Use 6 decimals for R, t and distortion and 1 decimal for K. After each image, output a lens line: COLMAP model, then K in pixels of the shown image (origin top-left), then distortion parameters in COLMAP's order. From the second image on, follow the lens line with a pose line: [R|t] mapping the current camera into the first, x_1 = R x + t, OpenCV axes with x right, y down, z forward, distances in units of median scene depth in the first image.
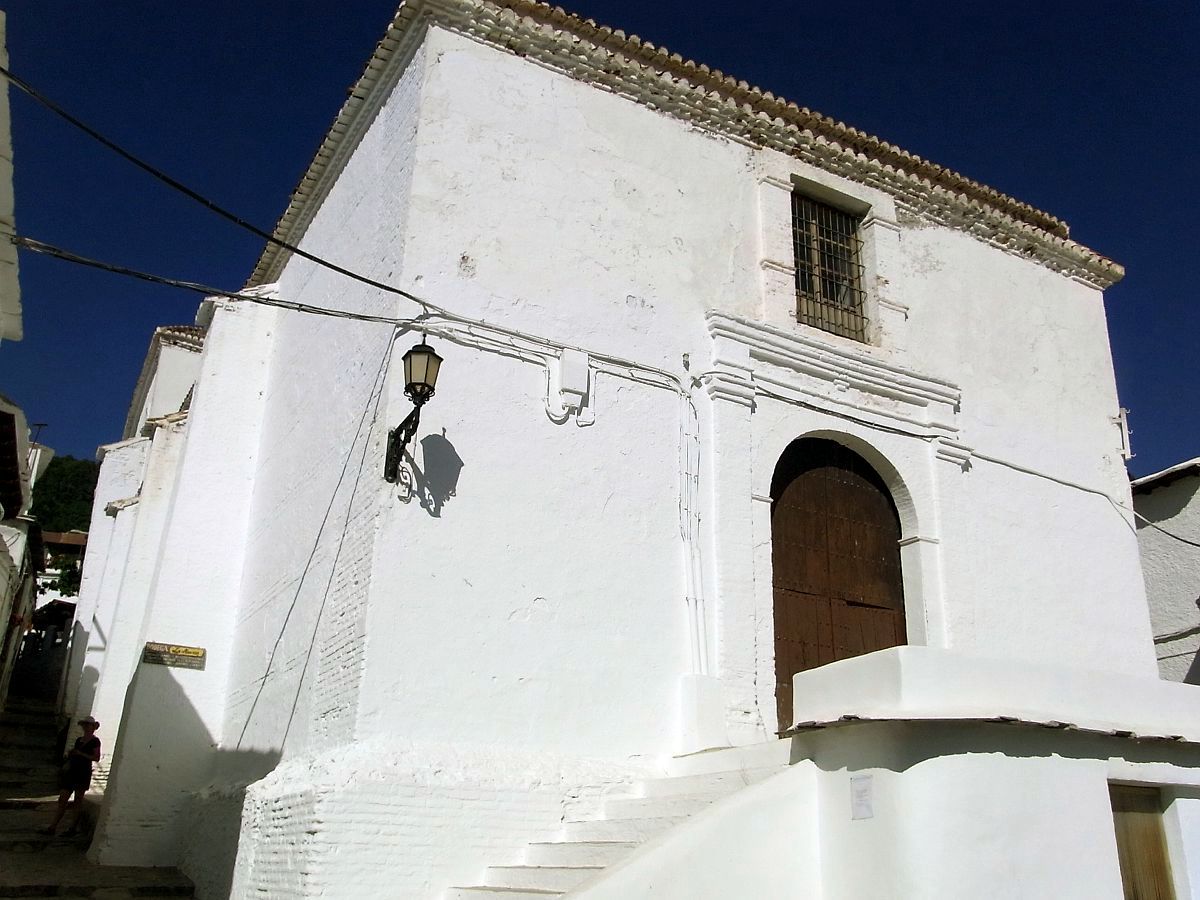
lens RADIAL K [[959.6, 0, 600.0], [0, 959.6, 450.0], [0, 0, 1]] dist [-0.159971, 0.066898]
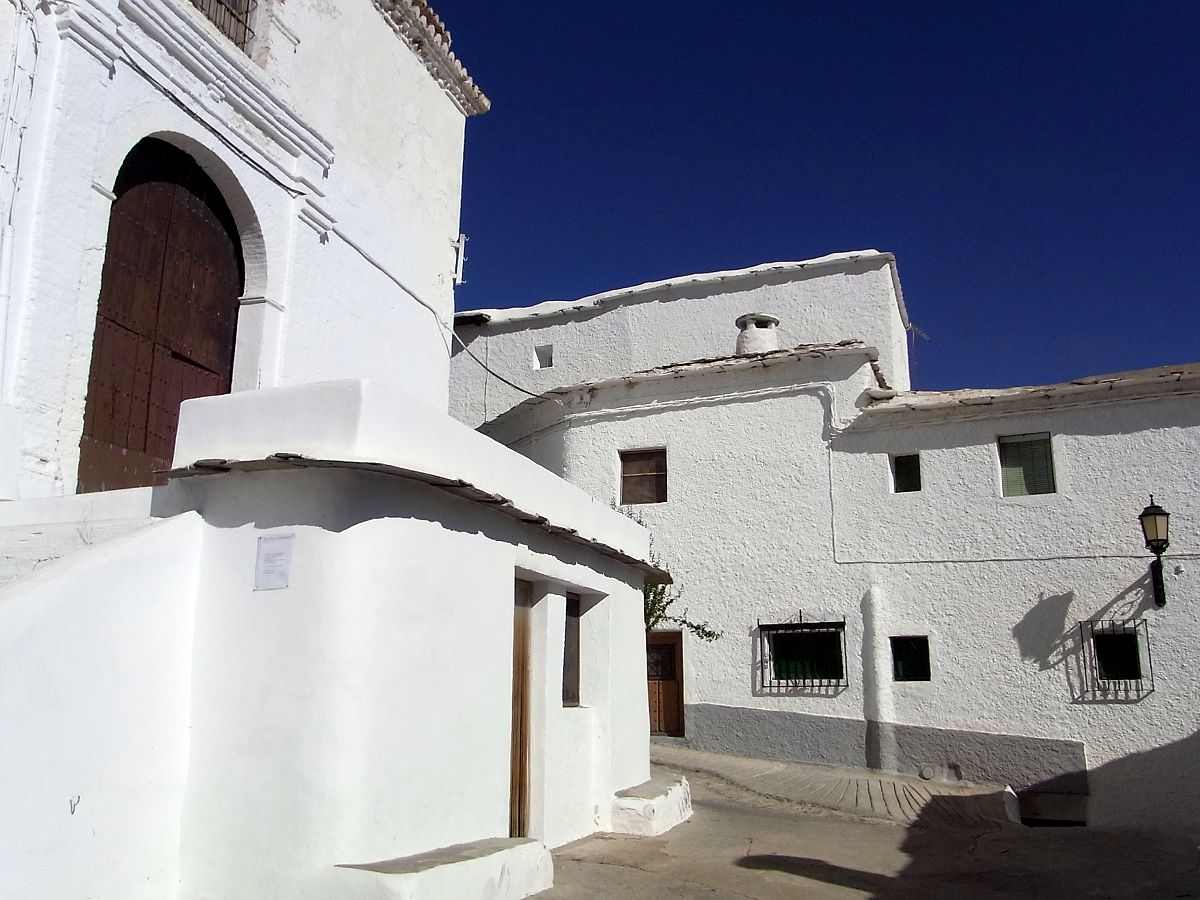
lens RADIAL K [[956.6, 0, 600.0], [0, 956.6, 450.0], [0, 0, 1]] dist [-0.063772, -0.012867]
pose [[0.673786, 0.124649, 0.728337, -0.071515], [-0.251637, 0.965461, 0.067559, 0.093902], [-0.694760, -0.228797, 0.681880, 0.170167]]
